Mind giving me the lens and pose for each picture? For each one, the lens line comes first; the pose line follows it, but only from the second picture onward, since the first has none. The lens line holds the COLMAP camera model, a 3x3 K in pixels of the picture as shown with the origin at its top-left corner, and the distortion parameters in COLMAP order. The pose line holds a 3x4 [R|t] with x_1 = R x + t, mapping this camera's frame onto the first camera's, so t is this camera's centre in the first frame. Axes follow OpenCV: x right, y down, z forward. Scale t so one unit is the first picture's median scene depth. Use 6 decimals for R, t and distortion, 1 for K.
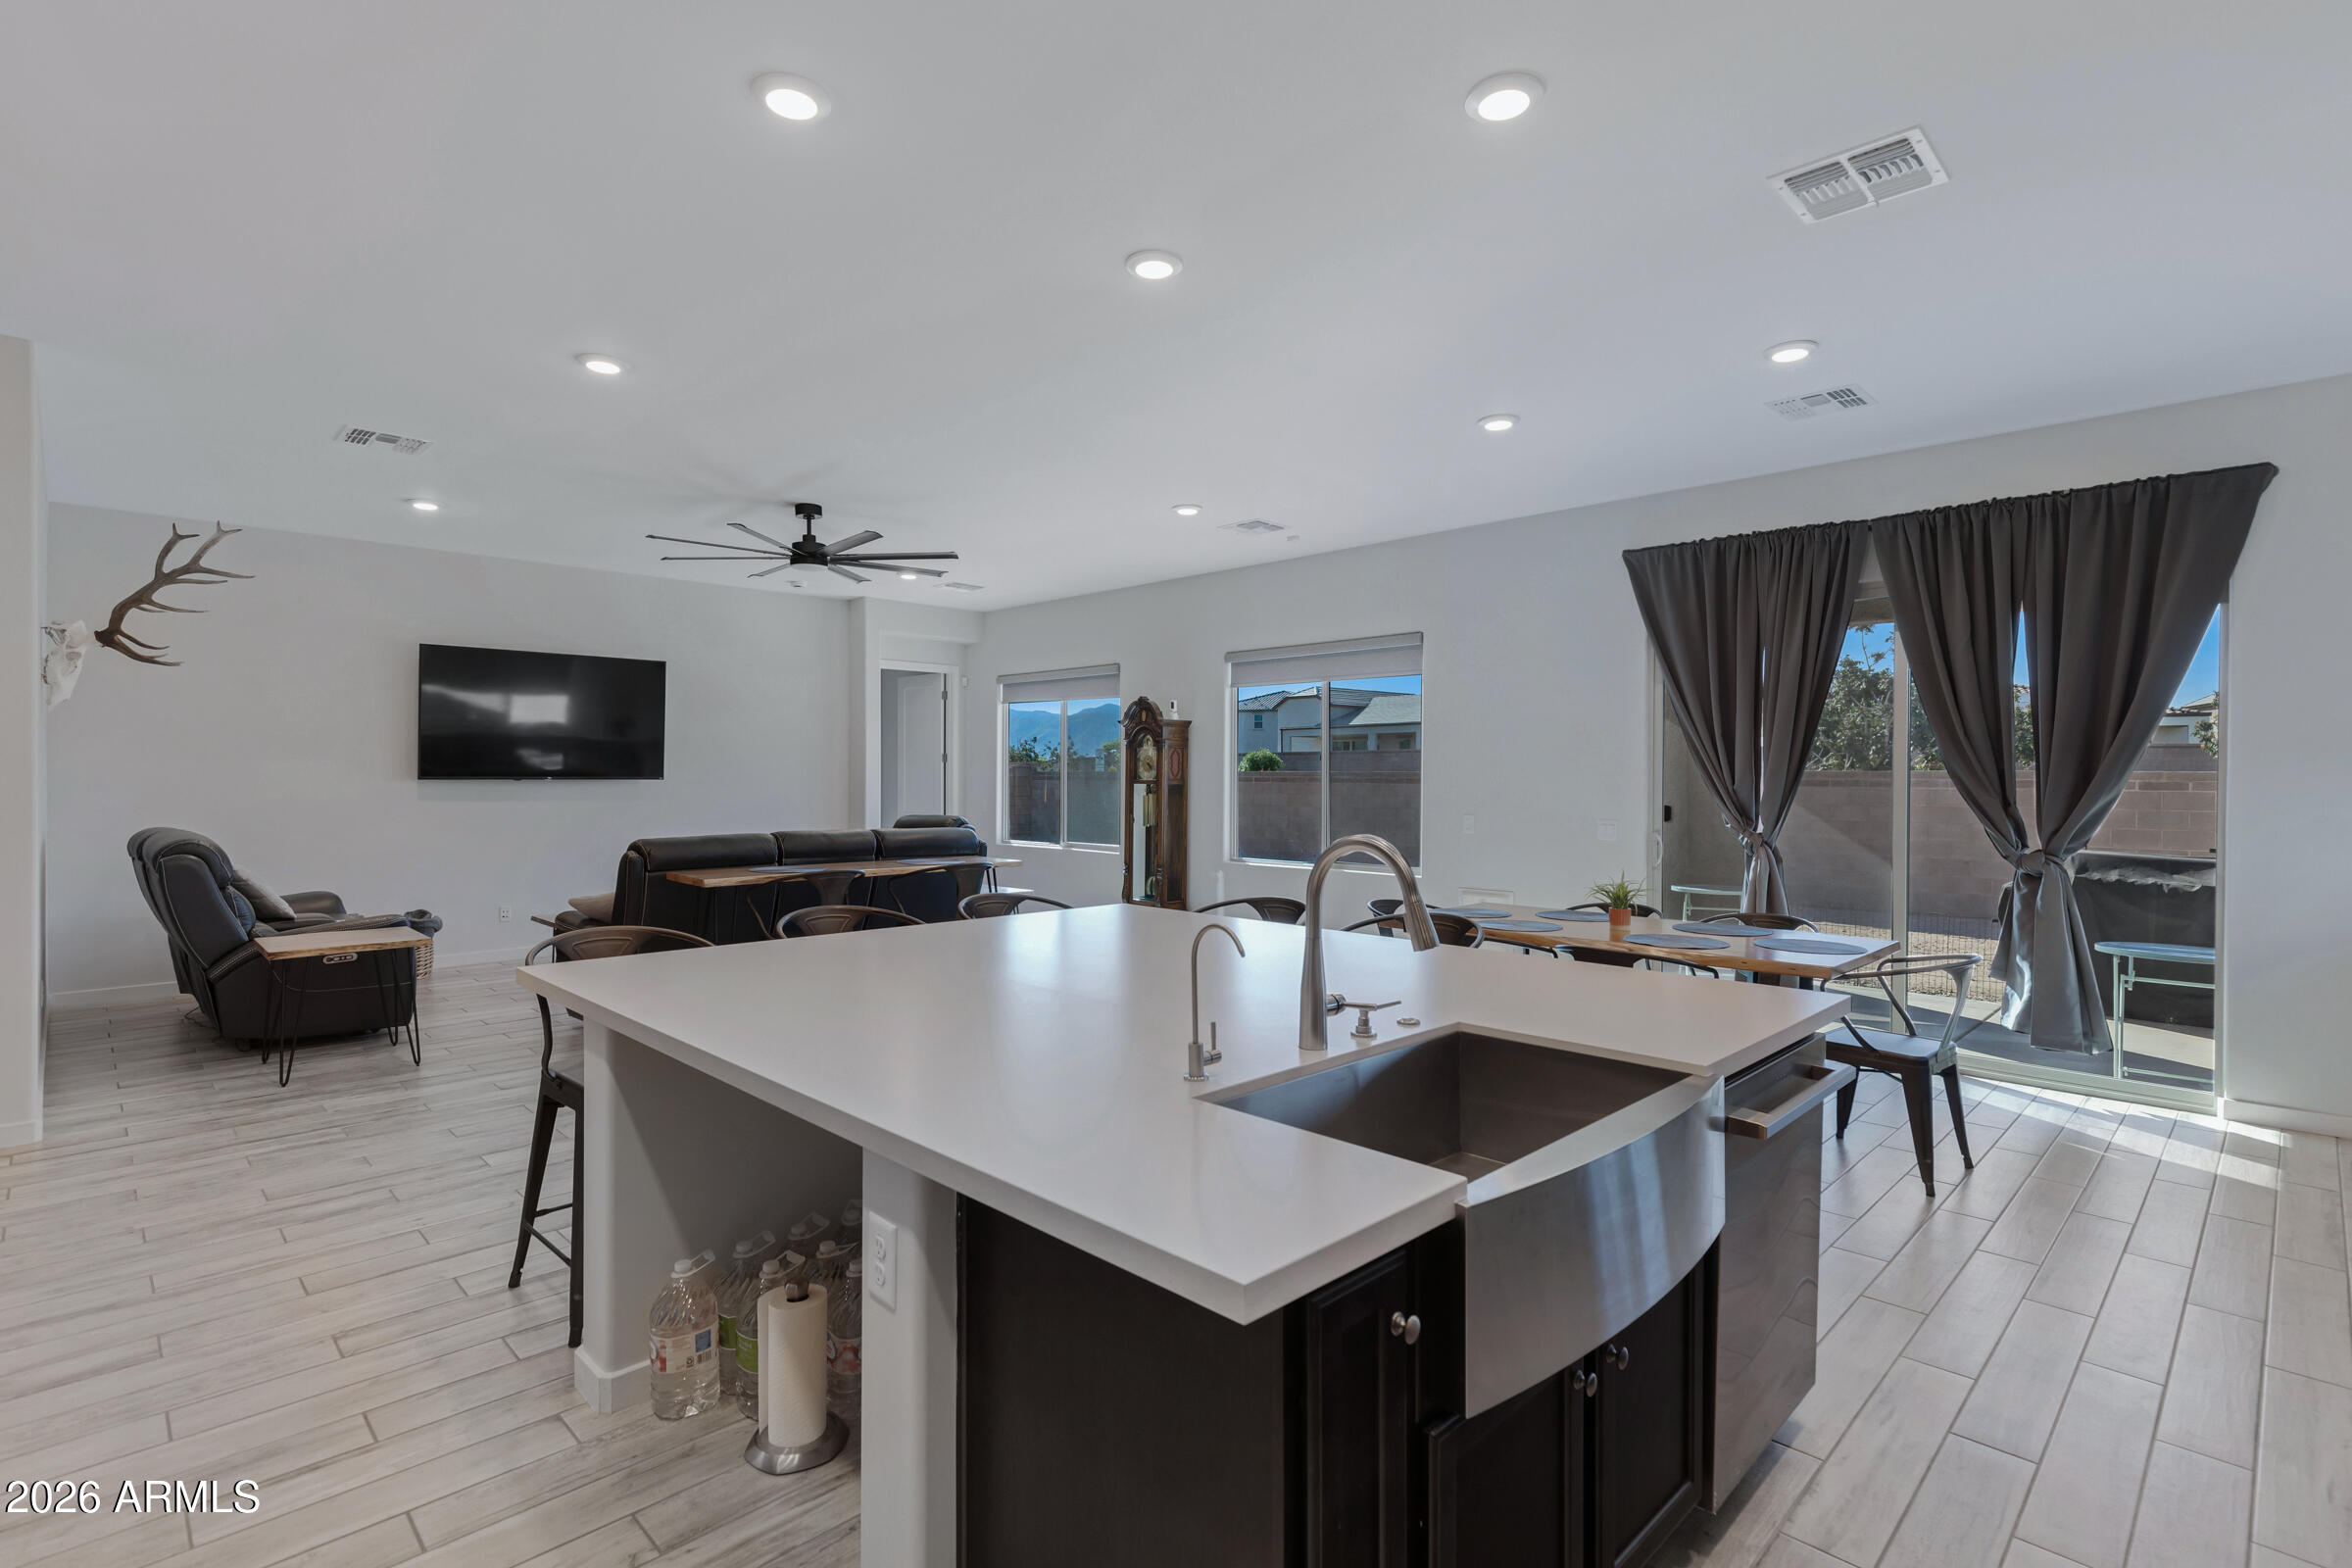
lens RADIAL K [[1158.5, 0, 1168.9], [0, 1158.5, 786.3], [0, 0, 1]] dist [0.010389, 0.000627]
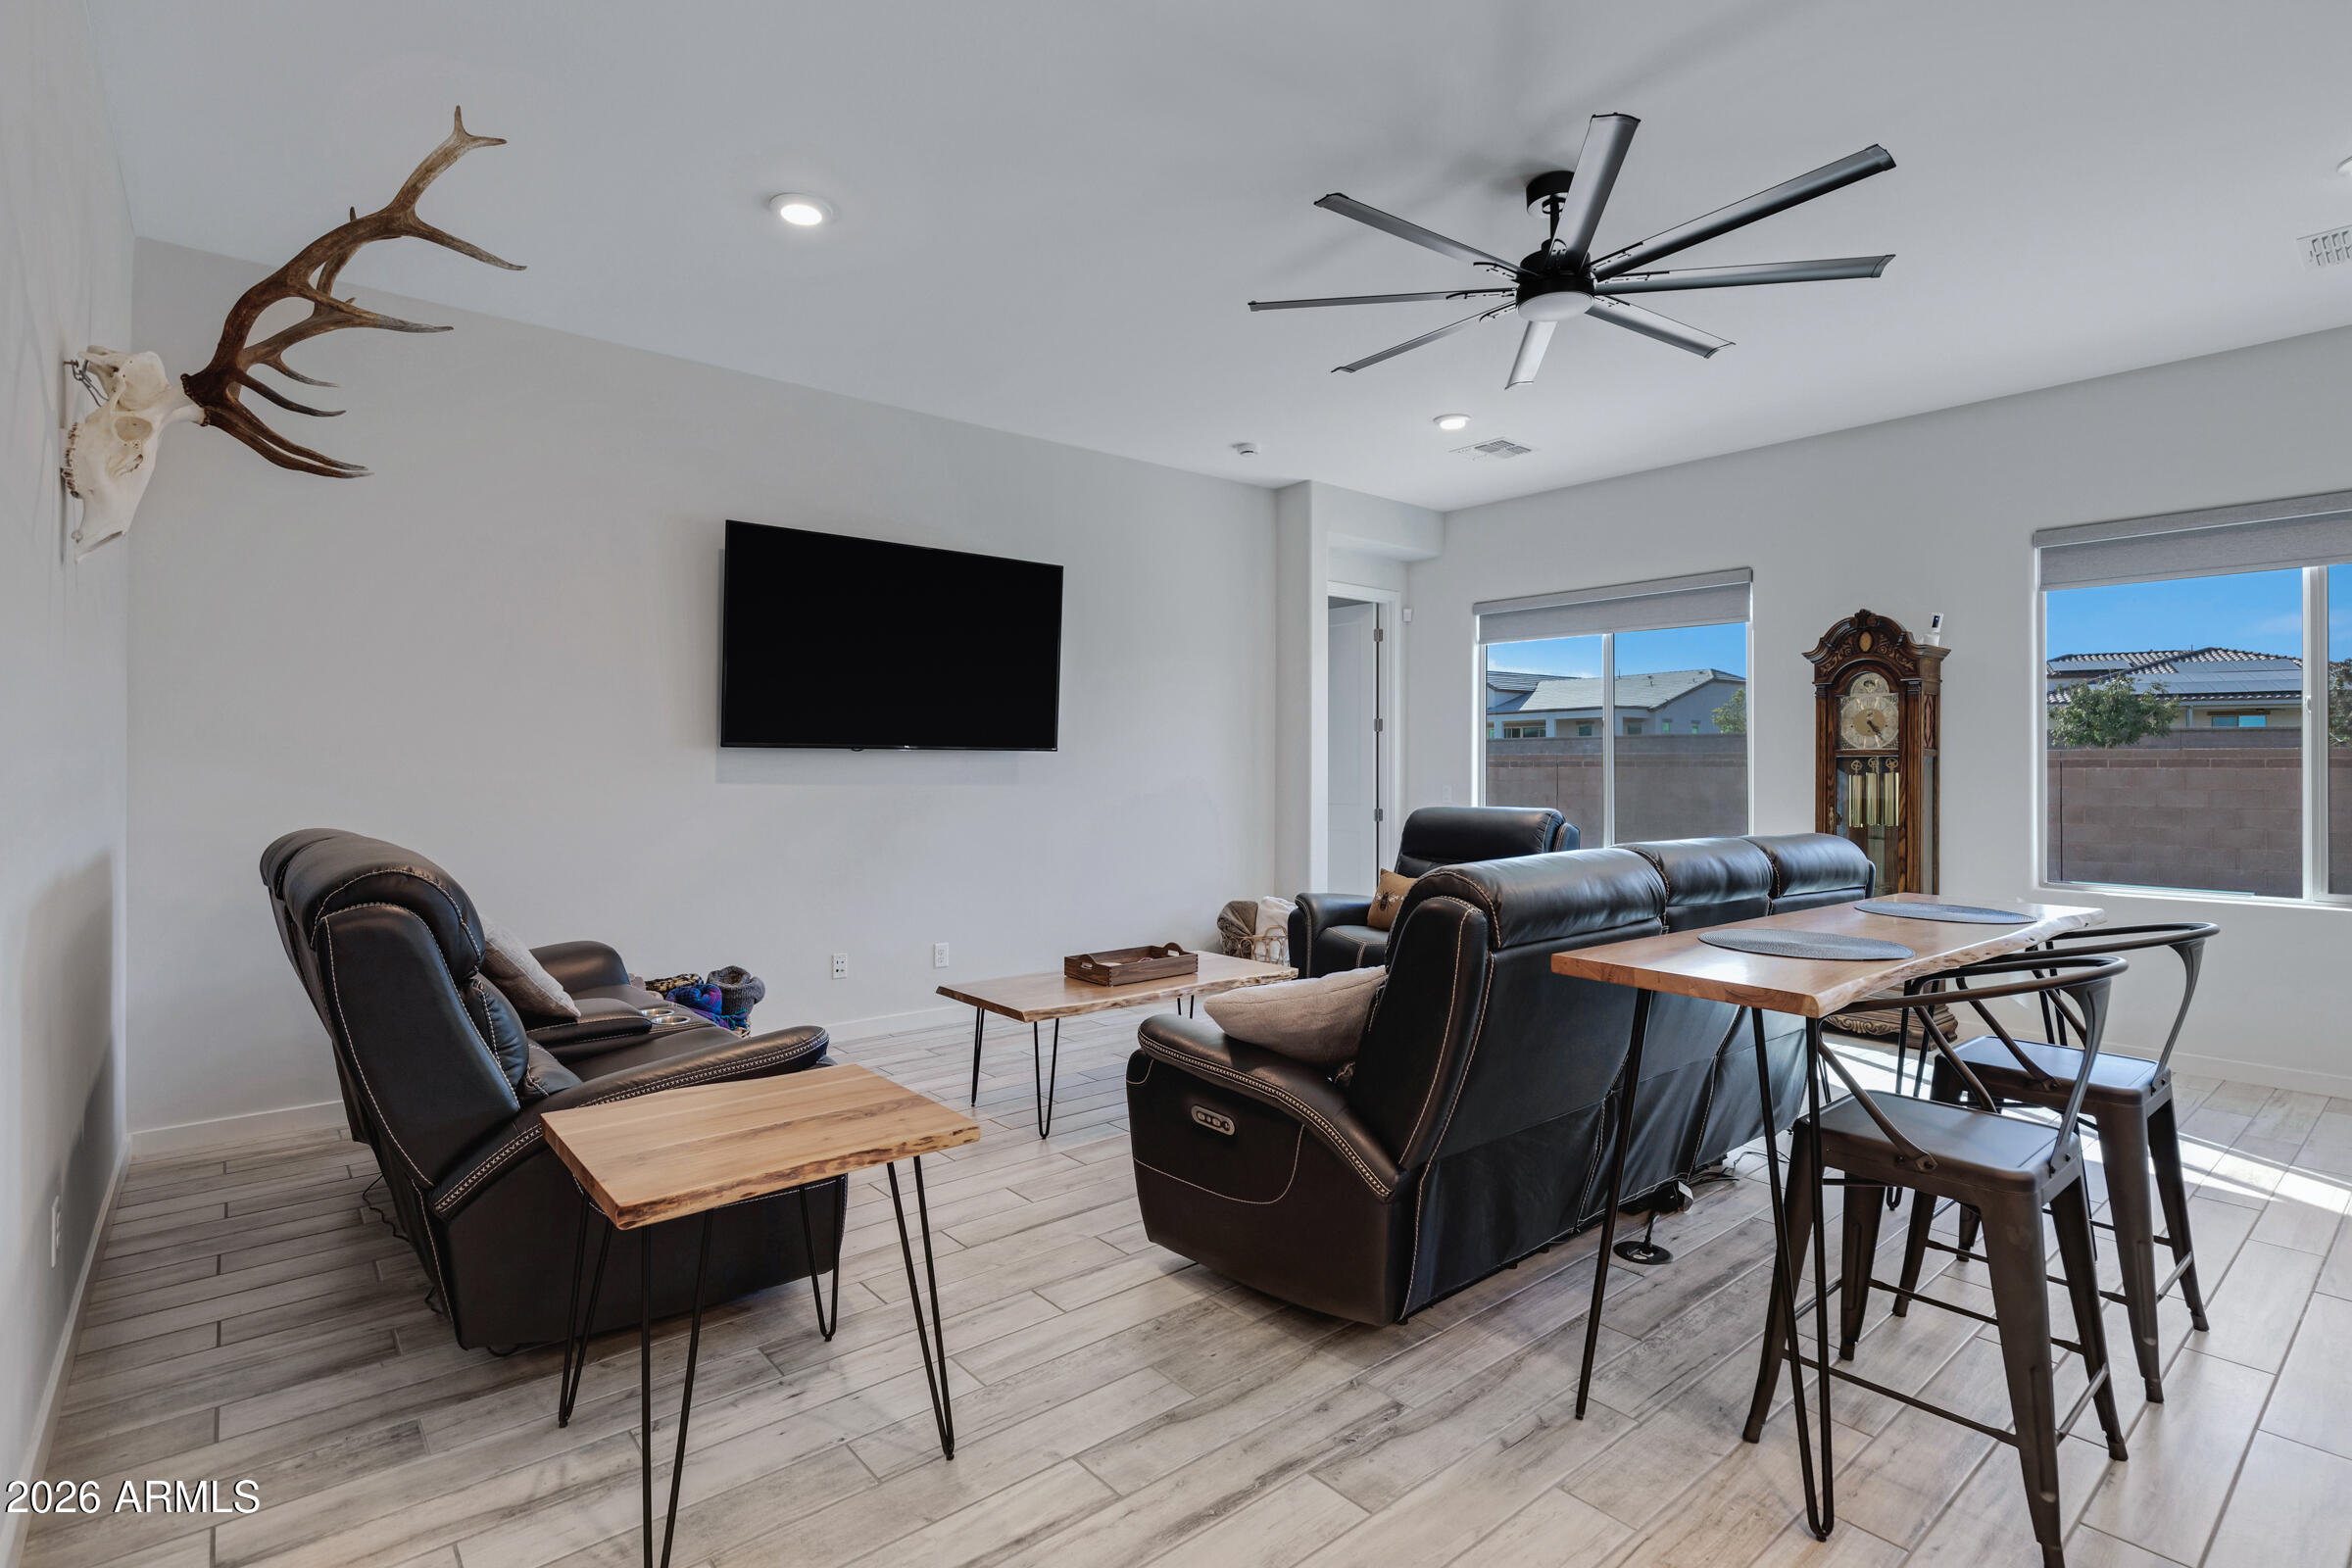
lens RADIAL K [[1158.5, 0, 1180.2], [0, 1158.5, 763.8], [0, 0, 1]] dist [0.010389, 0.000627]
pose [[0.997382, -0.000344, -0.072312, -0.432711], [-0.000556, 0.999923, -0.012418, 0.012489], [0.072310, 0.012425, 0.997305, 0.496991]]
